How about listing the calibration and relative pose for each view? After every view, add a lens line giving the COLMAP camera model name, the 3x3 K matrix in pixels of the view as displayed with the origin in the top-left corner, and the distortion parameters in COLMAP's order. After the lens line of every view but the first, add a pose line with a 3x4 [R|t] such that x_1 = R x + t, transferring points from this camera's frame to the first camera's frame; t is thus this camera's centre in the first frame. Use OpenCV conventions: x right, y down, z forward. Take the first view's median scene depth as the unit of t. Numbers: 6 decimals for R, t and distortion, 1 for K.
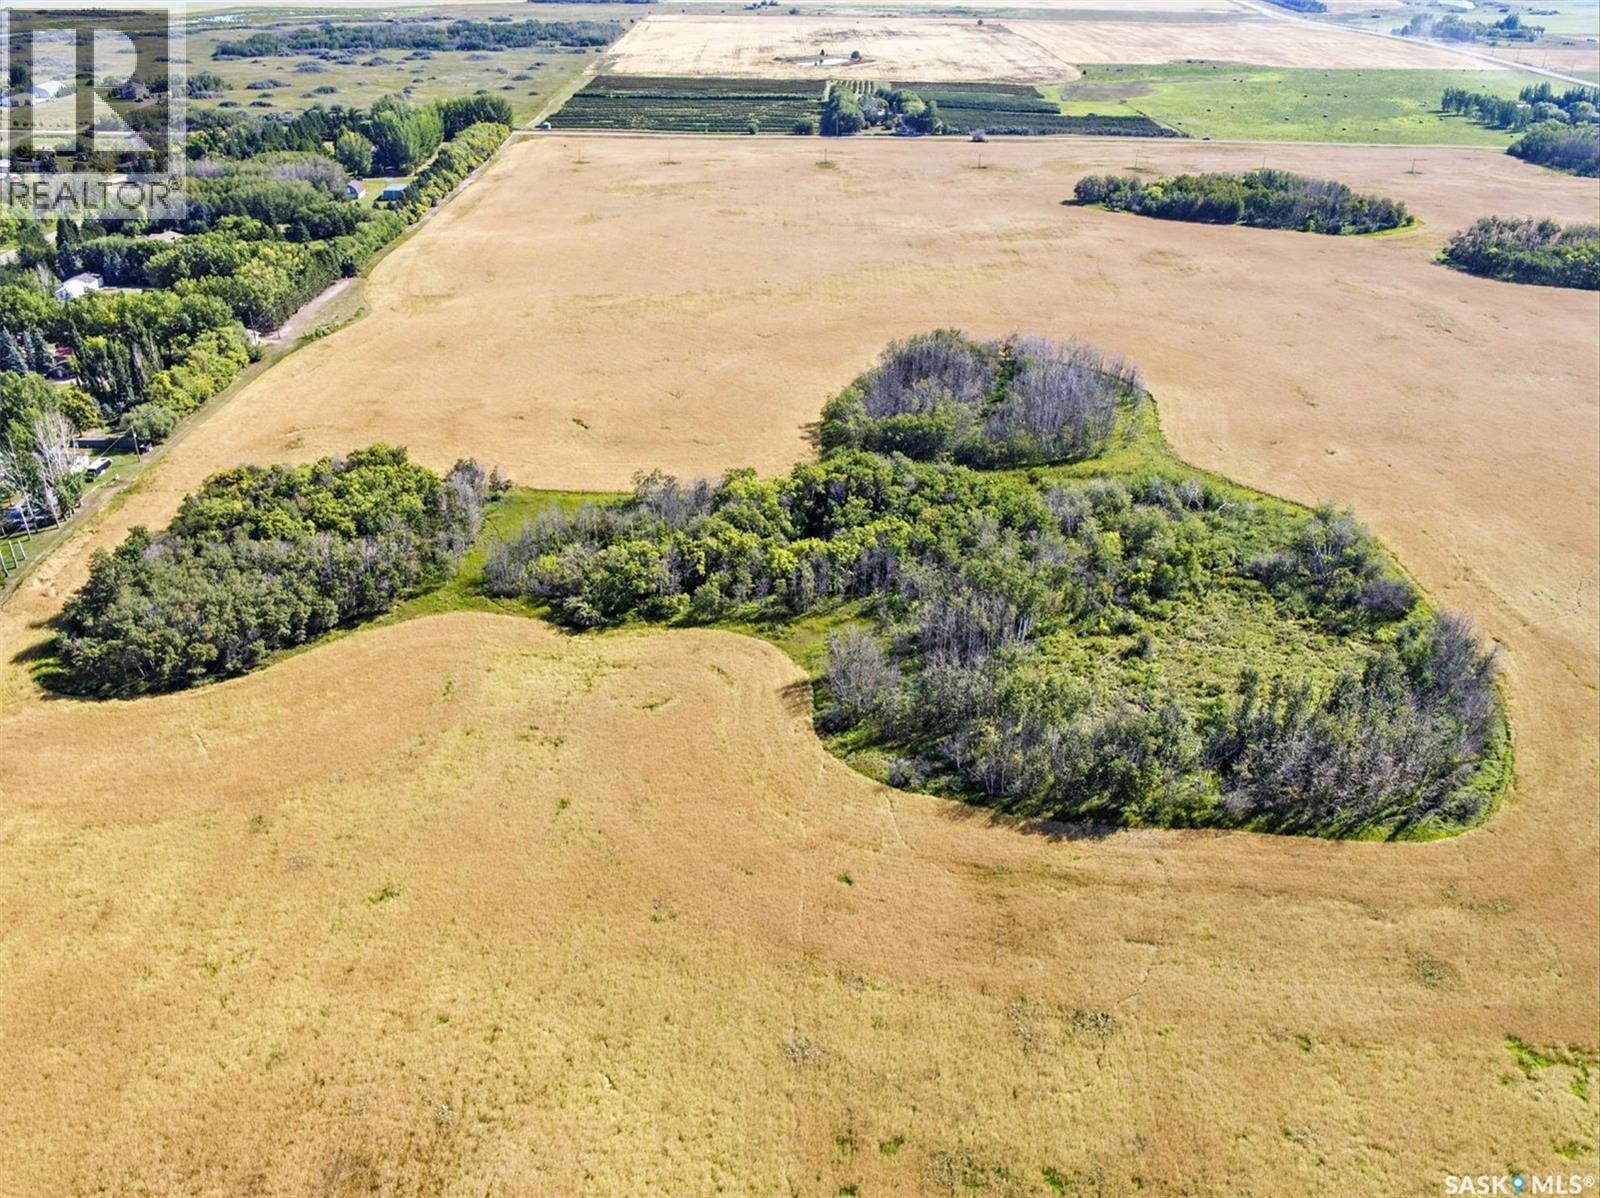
lens RADIAL K [[1385.9, 0, 816.1], [0, 1385.9, 607.2], [0, 0, 1]] dist [-0.002150, 0.008458]
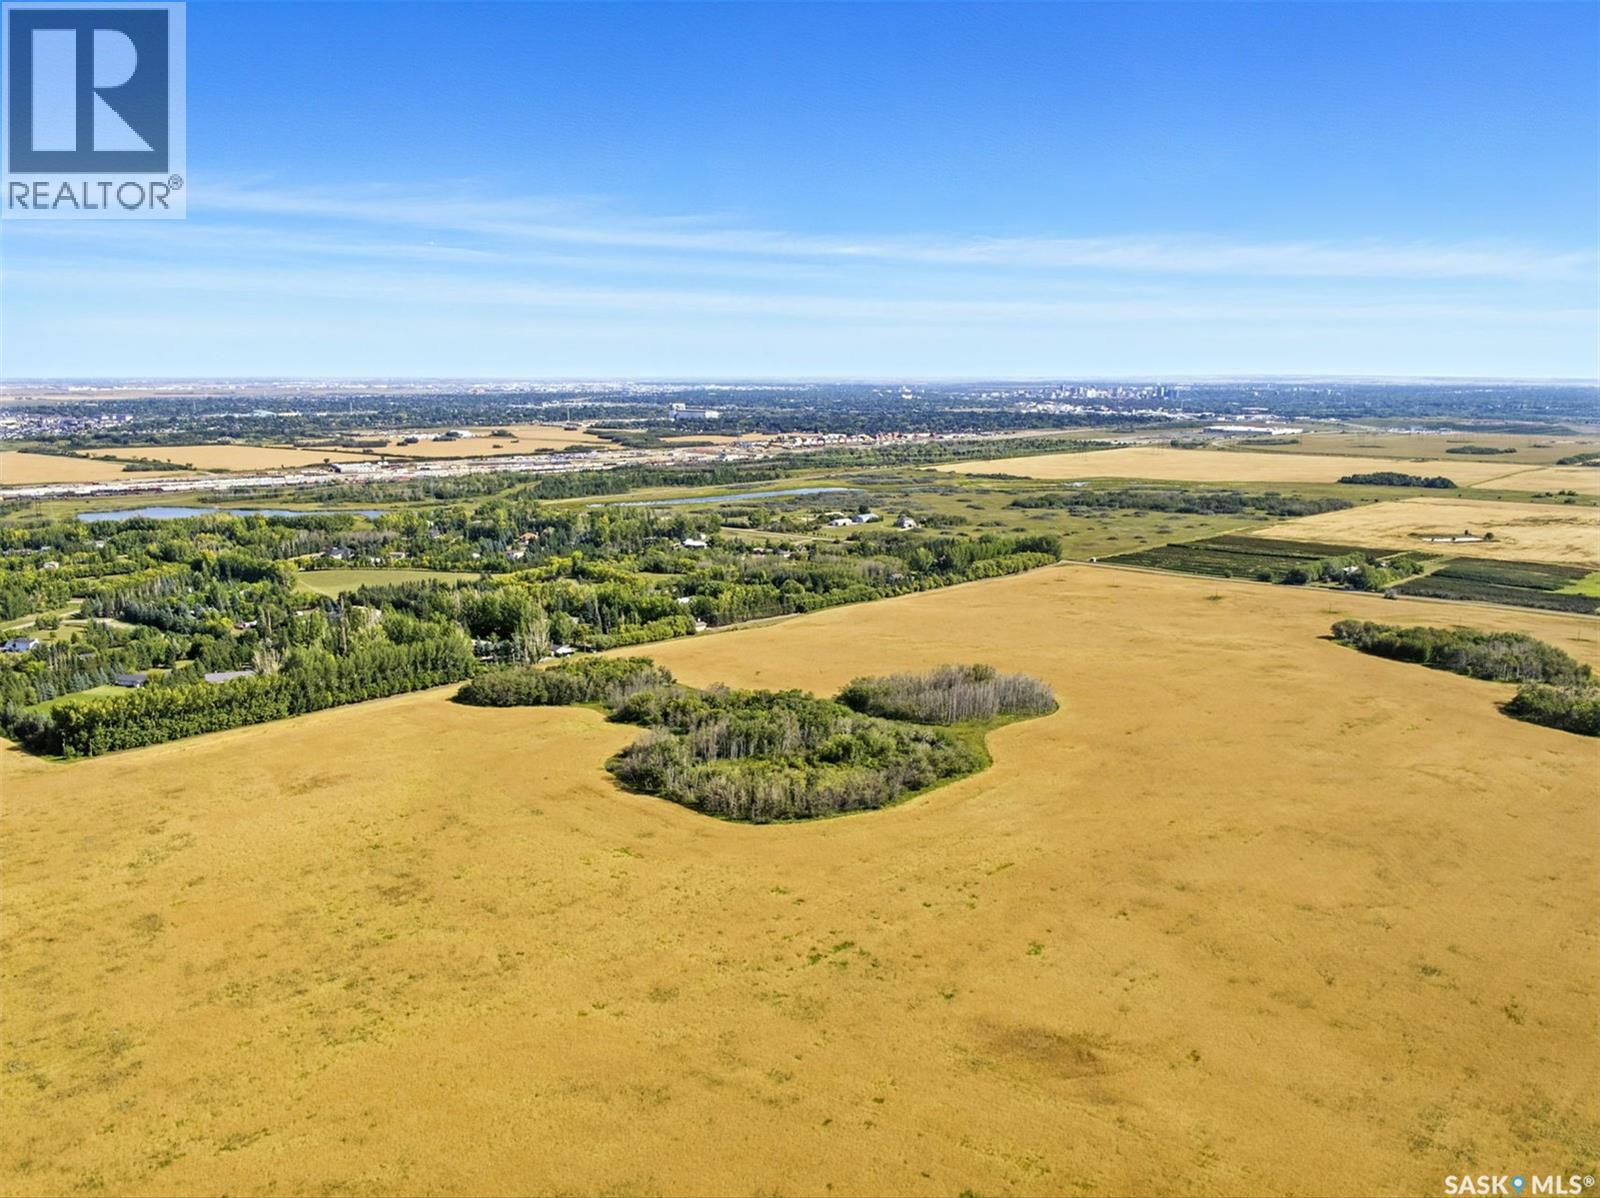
lens RADIAL K [[1385.9, 0, 810.9], [0, 1385.9, 602.7], [0, 0, 1]] dist [-0.002150, 0.008458]
pose [[0.742123, 0.099667, -0.662812, 0.850984], [-0.302663, 0.932153, -0.198712, 0.102214], [0.598037, 0.348078, 0.721938, -0.295079]]
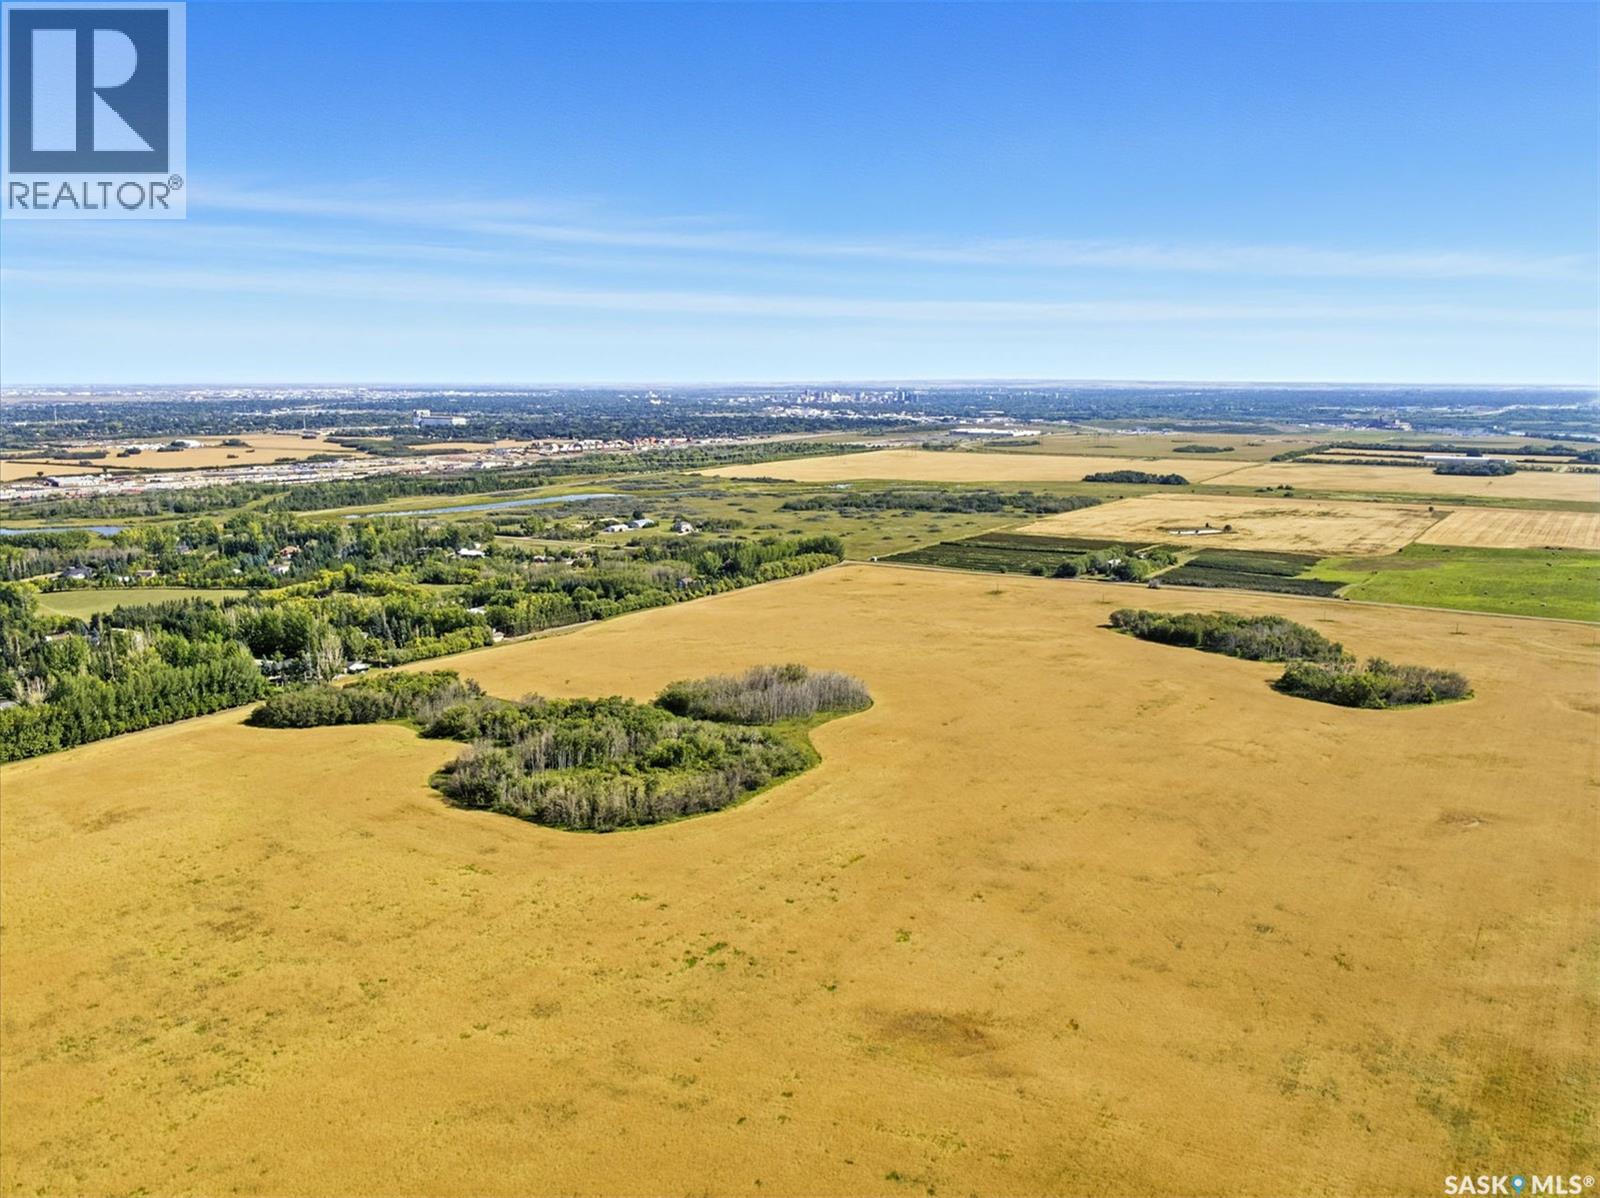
lens RADIAL K [[1385.9, 0, 811.7], [0, 1385.9, 604.8], [0, 0, 1]] dist [-0.002150, 0.008458]
pose [[0.852252, 0.073016, -0.518011, 0.804153], [-0.232246, 0.940088, -0.249591, 0.122205], [0.468752, 0.333020, 0.818150, -0.330458]]
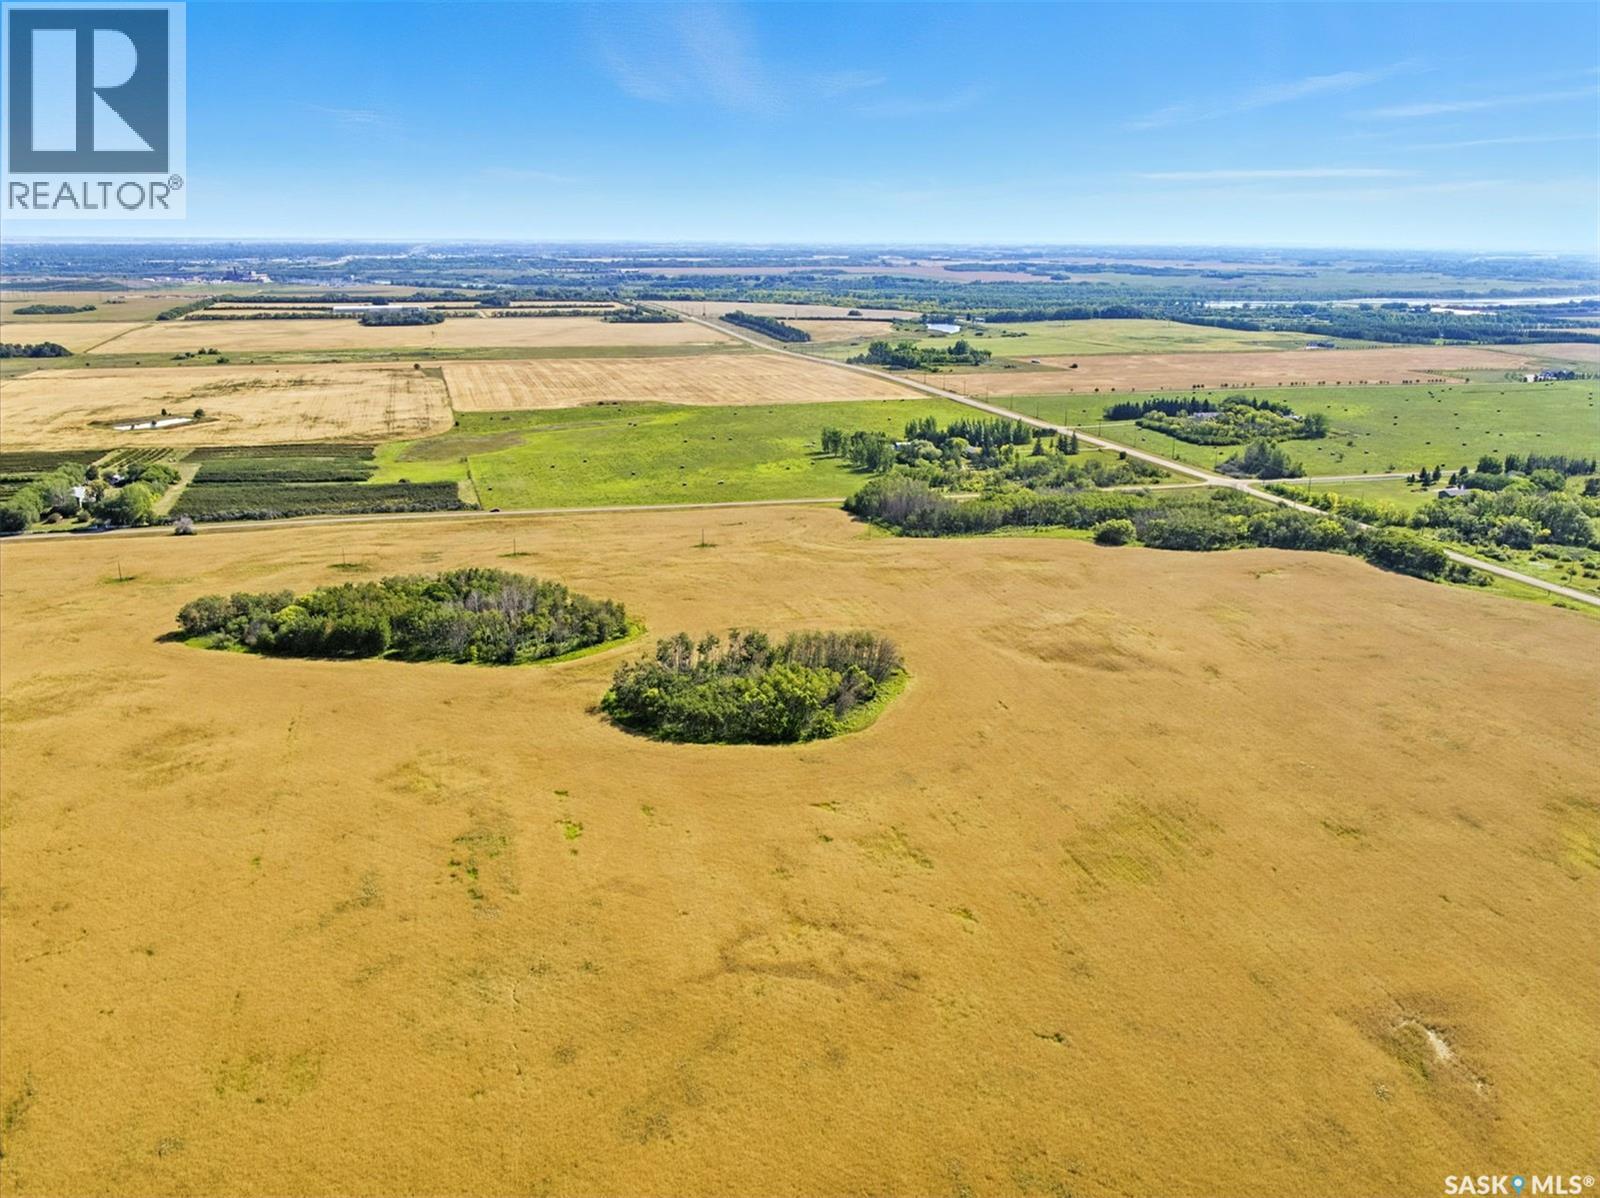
lens RADIAL K [[1385.9, 0, 813.5], [0, 1385.9, 598.8], [0, 0, 1]] dist [-0.002150, 0.008458]
pose [[0.968506, -0.076371, 0.236989, 0.418489], [0.126092, 0.971164, -0.202340, -0.156479], [-0.214702, 0.225850, 0.950208, 0.311023]]
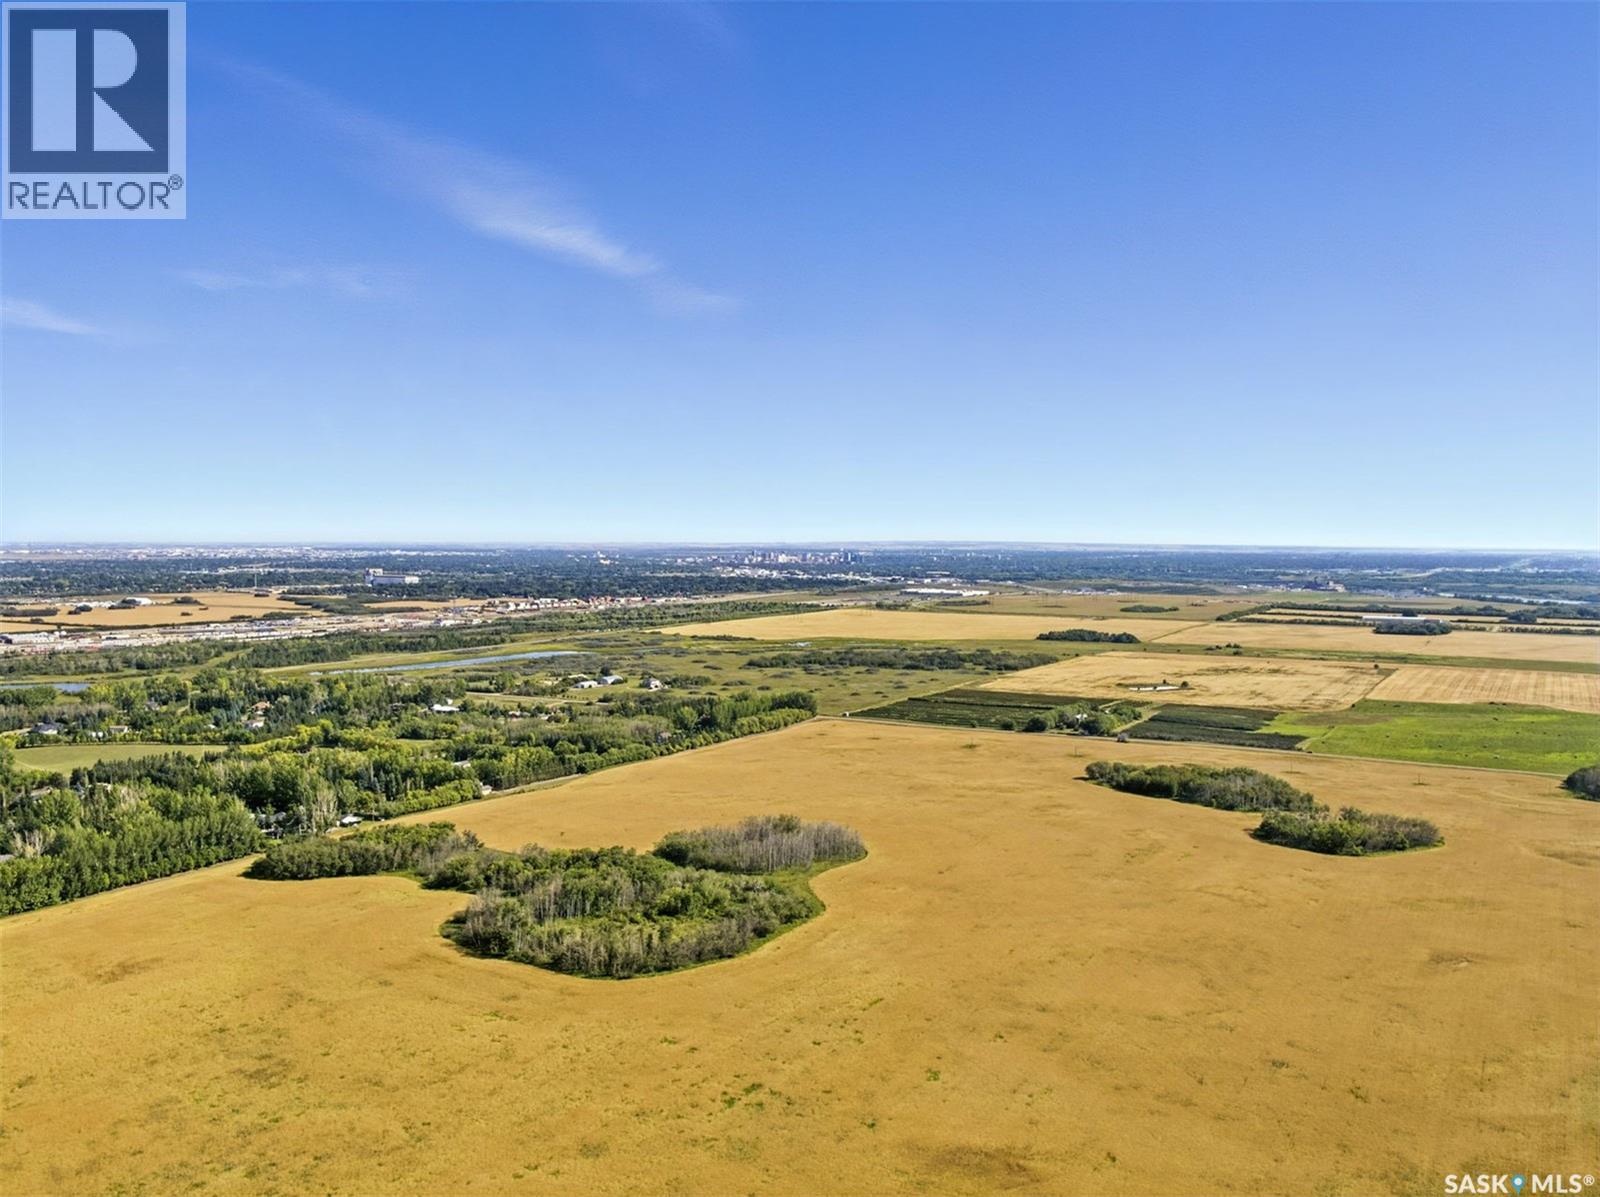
lens RADIAL K [[1385.9, 0, 811.9], [0, 1385.9, 597.5], [0, 0, 1]] dist [-0.002150, 0.008458]
pose [[0.873049, 0.012625, -0.487469, 0.782639], [-0.219589, 0.902749, -0.369899, 0.152608], [0.435392, 0.429983, 0.790916, -0.385370]]
